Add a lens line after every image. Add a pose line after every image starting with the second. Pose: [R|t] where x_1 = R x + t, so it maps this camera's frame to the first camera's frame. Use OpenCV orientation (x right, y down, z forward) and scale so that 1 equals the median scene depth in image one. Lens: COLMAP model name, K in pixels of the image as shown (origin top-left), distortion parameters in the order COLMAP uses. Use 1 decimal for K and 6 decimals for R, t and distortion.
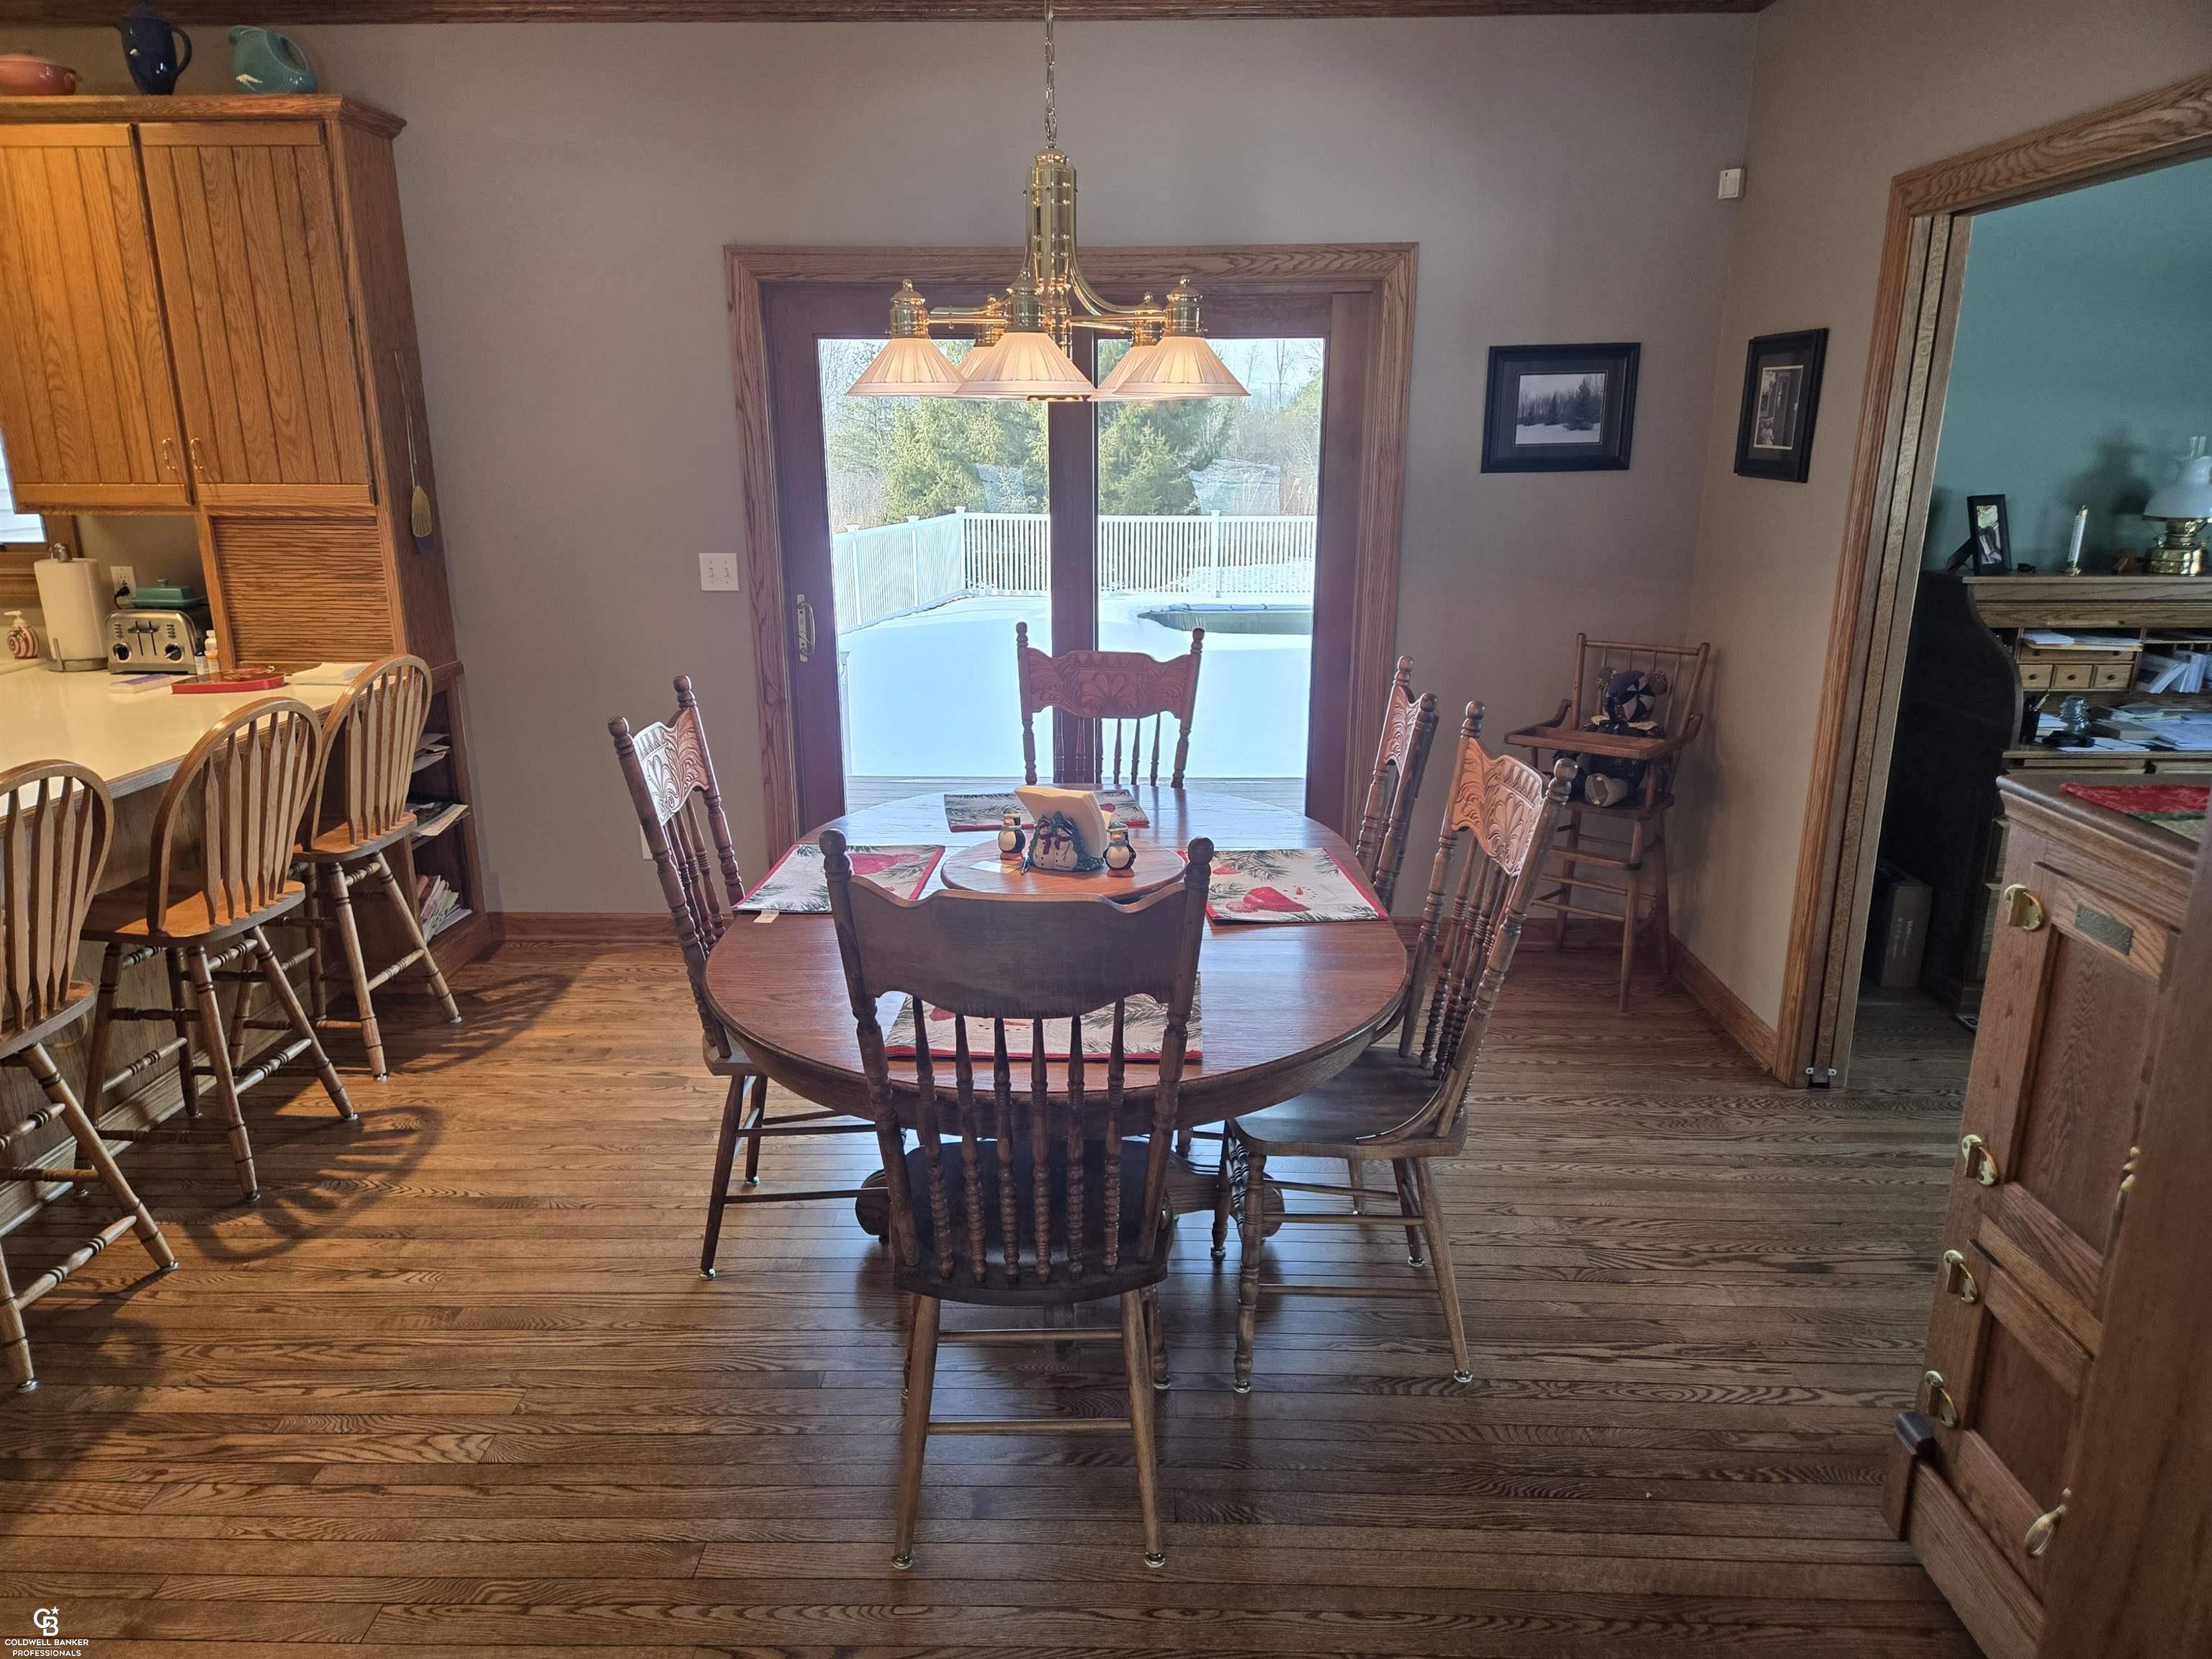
lens RADIAL K [[1484.1, 0, 1121.6], [0, 1484.1, 836.1], [0, 0, 1]] dist [0.068797, -0.055191]
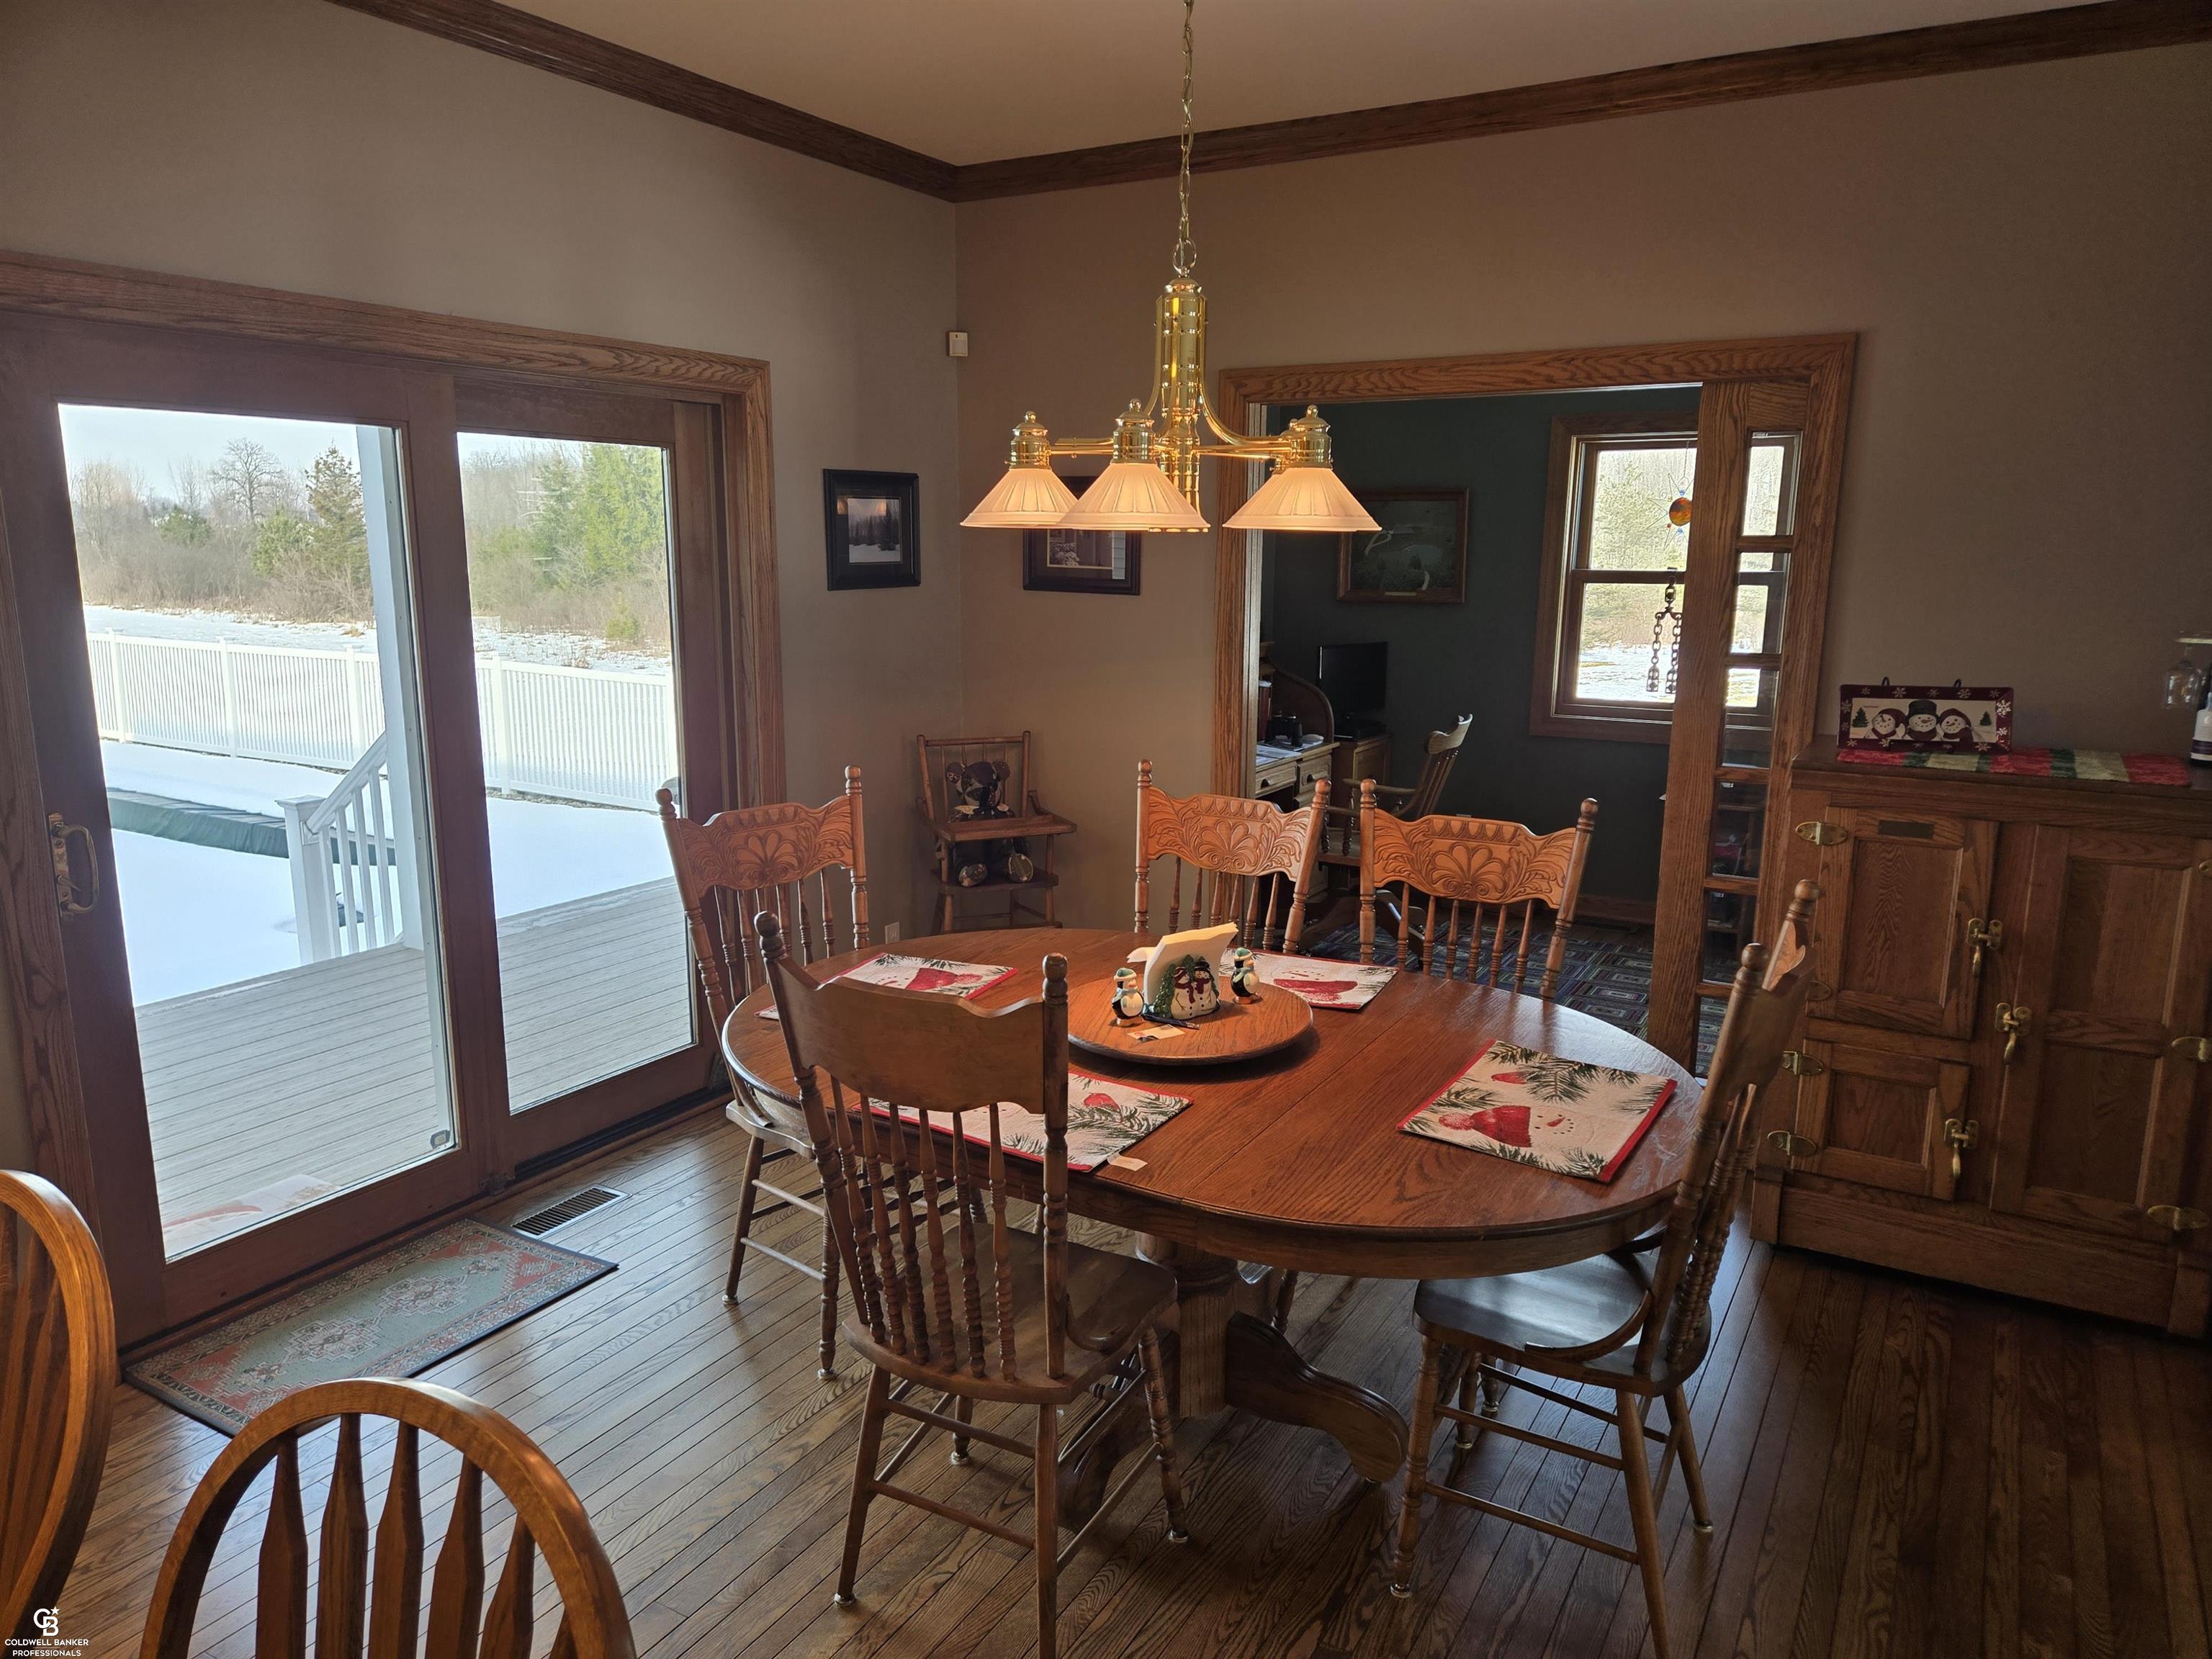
lens RADIAL K [[1484.1, 0, 1093.9], [0, 1484.1, 831.0], [0, 0, 1]] dist [0.068797, -0.055191]
pose [[0.492501, -0.164243, 0.854674, -0.573104], [0.220194, 0.973596, 0.060211, -0.108420], [-0.841996, 0.158540, 0.515662, 0.363284]]
